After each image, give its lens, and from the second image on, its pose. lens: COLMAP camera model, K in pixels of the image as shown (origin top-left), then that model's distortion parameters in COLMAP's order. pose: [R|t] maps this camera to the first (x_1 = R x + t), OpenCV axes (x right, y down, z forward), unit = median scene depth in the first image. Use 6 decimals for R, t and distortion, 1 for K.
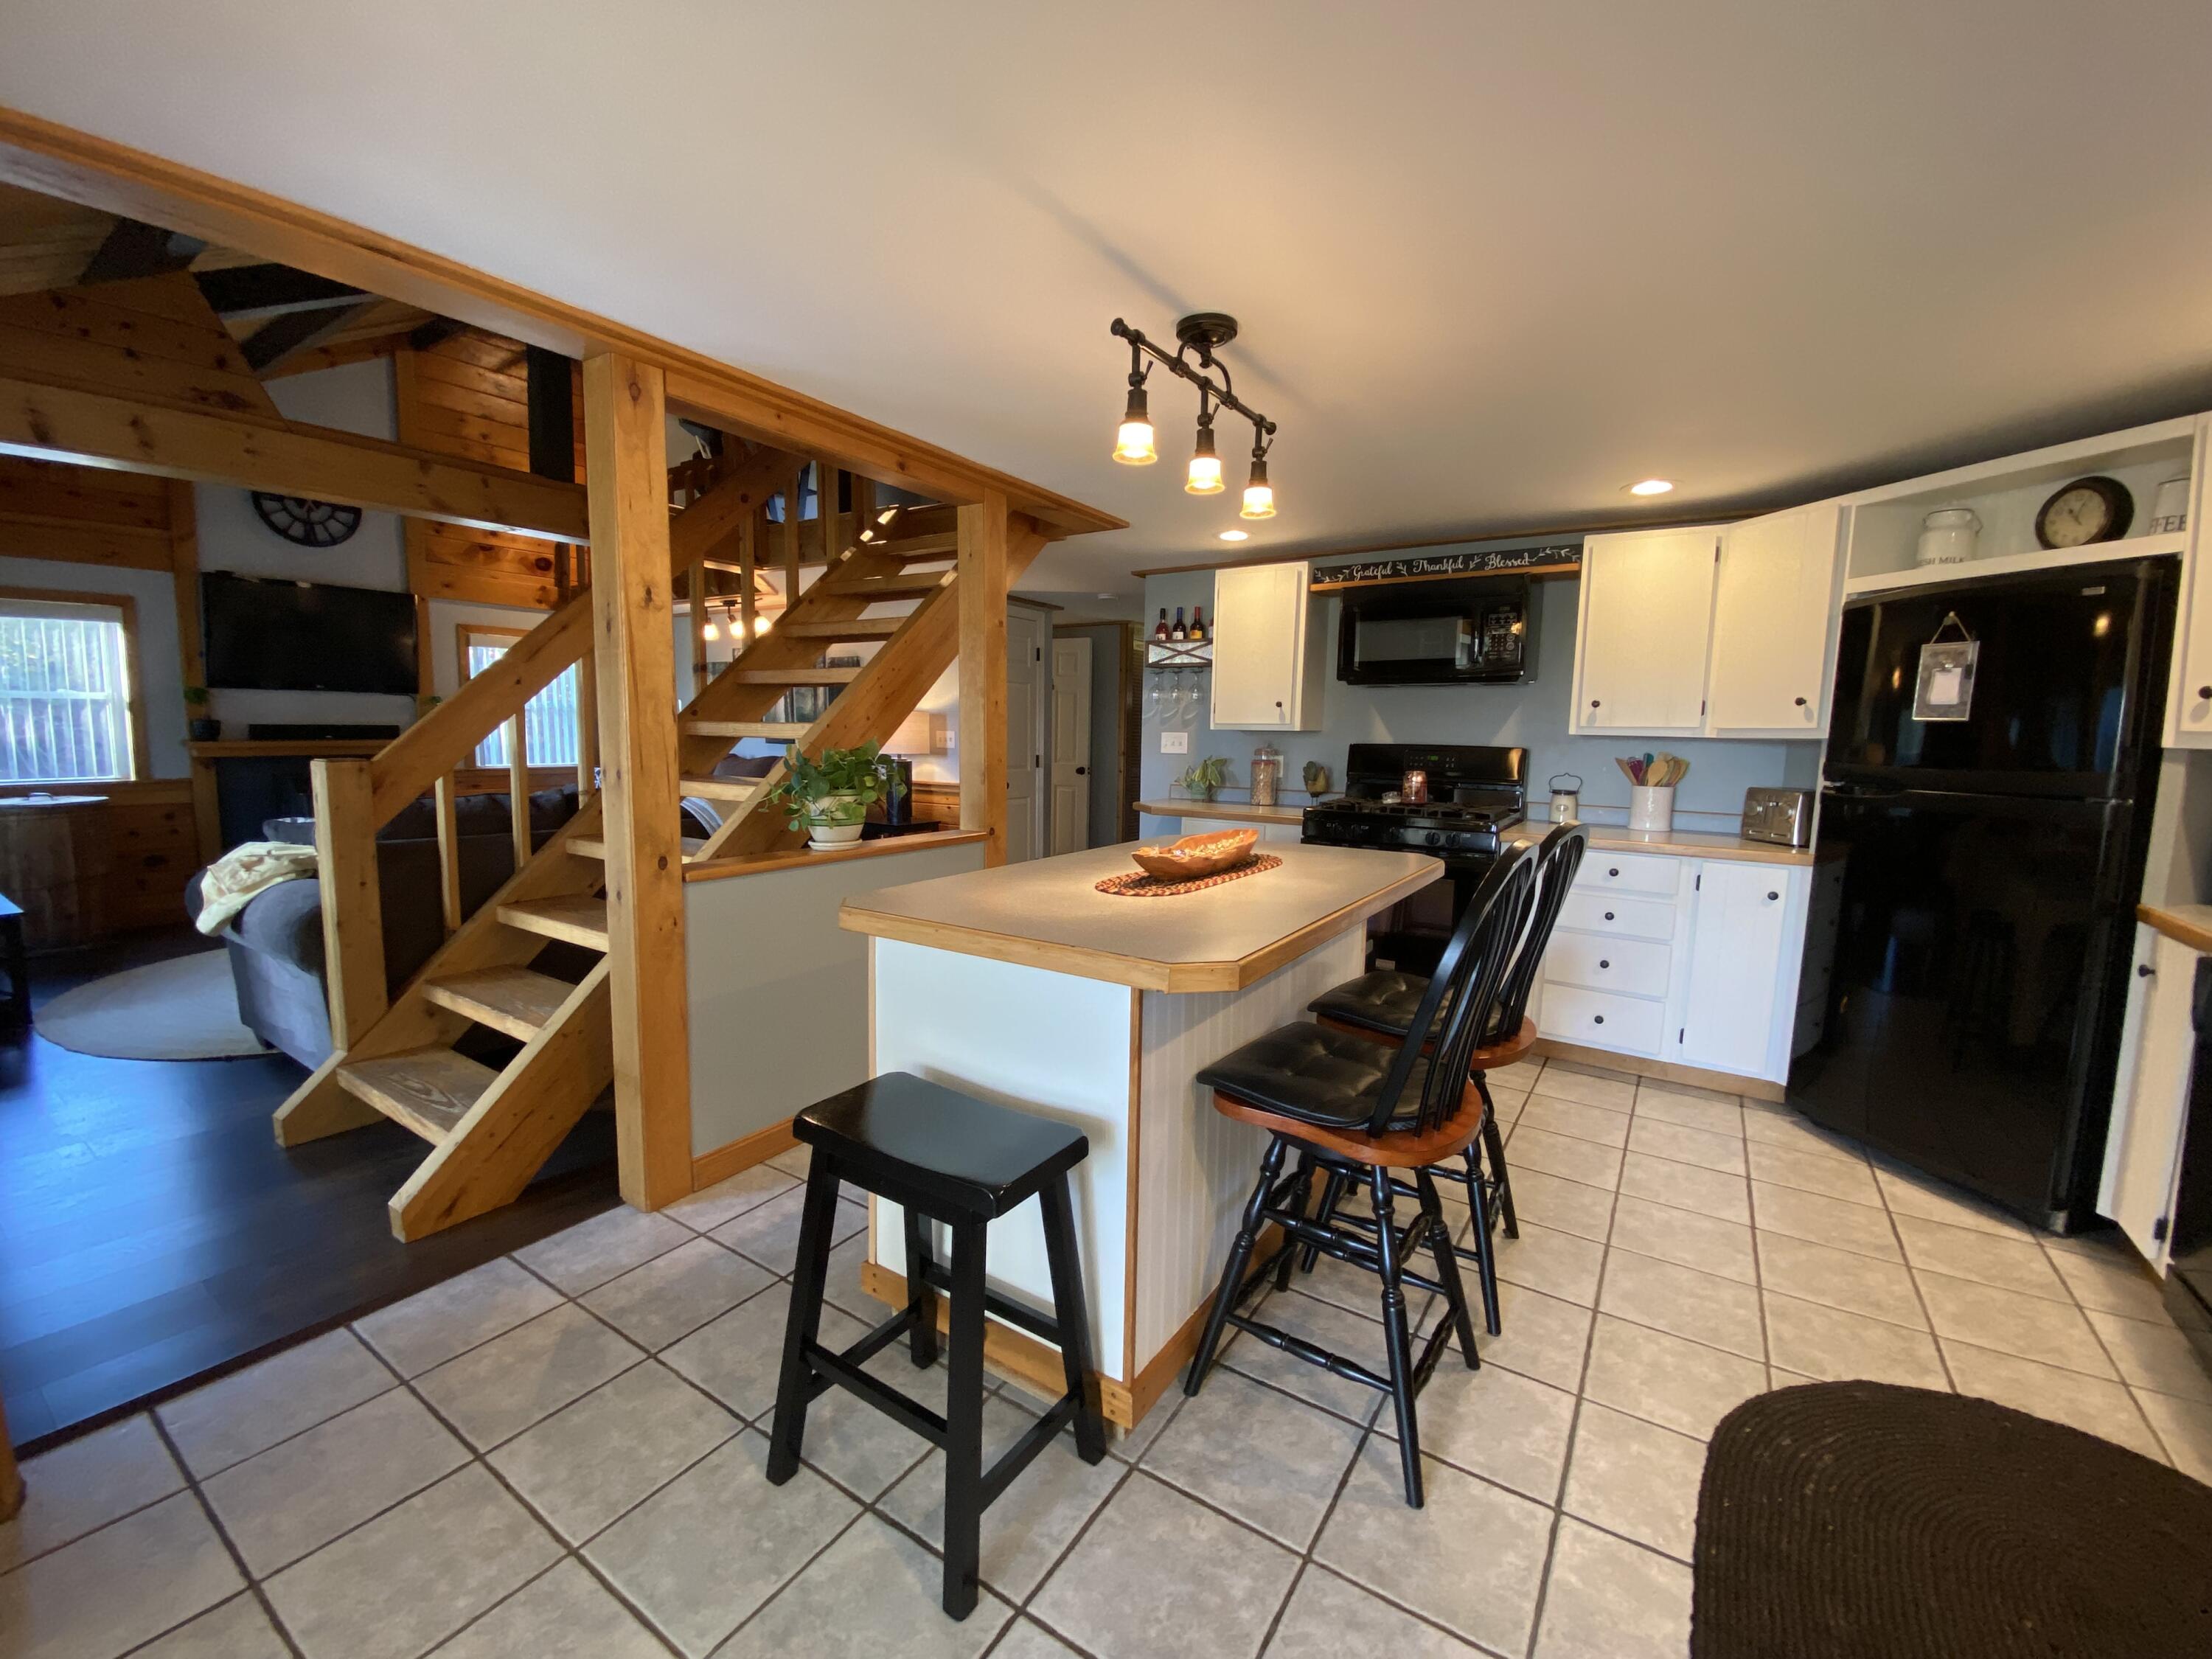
lens RADIAL K [[888.4, 0, 1105.2], [0, 888.4, 845.7], [0, 0, 1]] dist [0.084470, -0.048703]
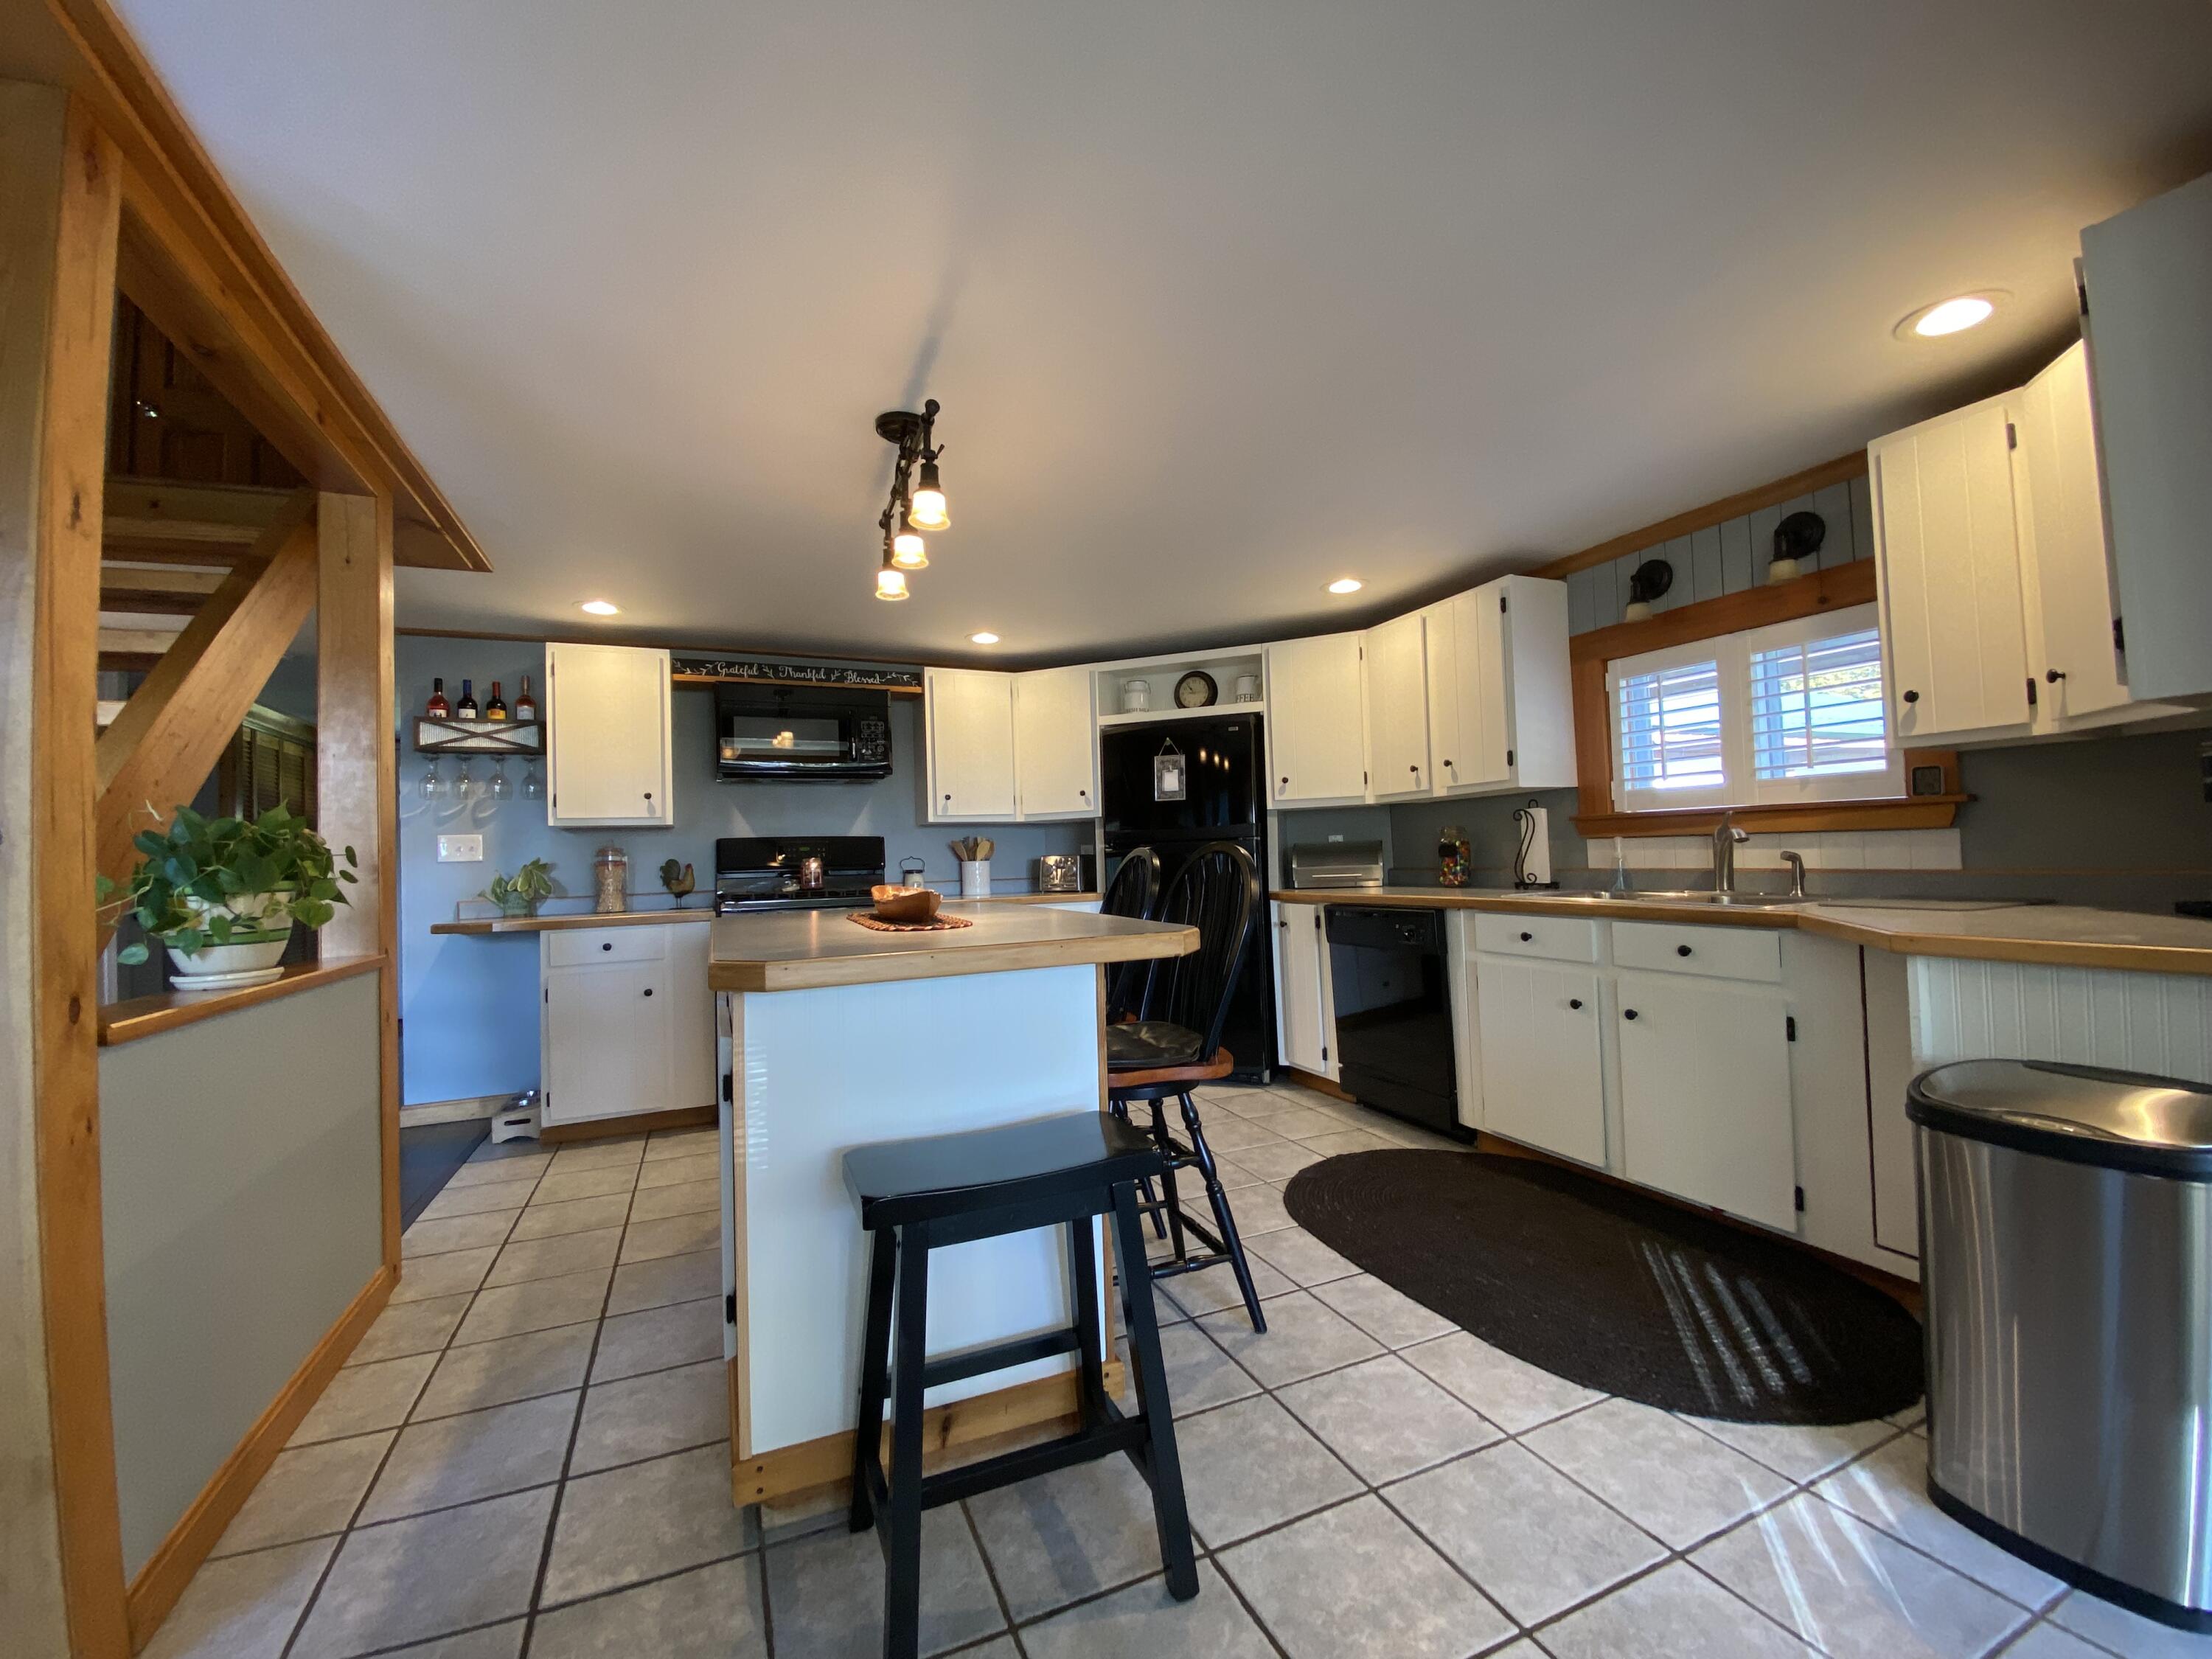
lens RADIAL K [[902.5, 0, 1106.1], [0, 902.5, 835.3], [0, 0, 1]] dist [0.030535, -0.024137]
pose [[0.550598, -0.012839, 0.834672, -0.378159], [0.150086, 0.985111, -0.083853, 0.033597], [-0.821167, 0.171442, 0.544327, 0.144361]]
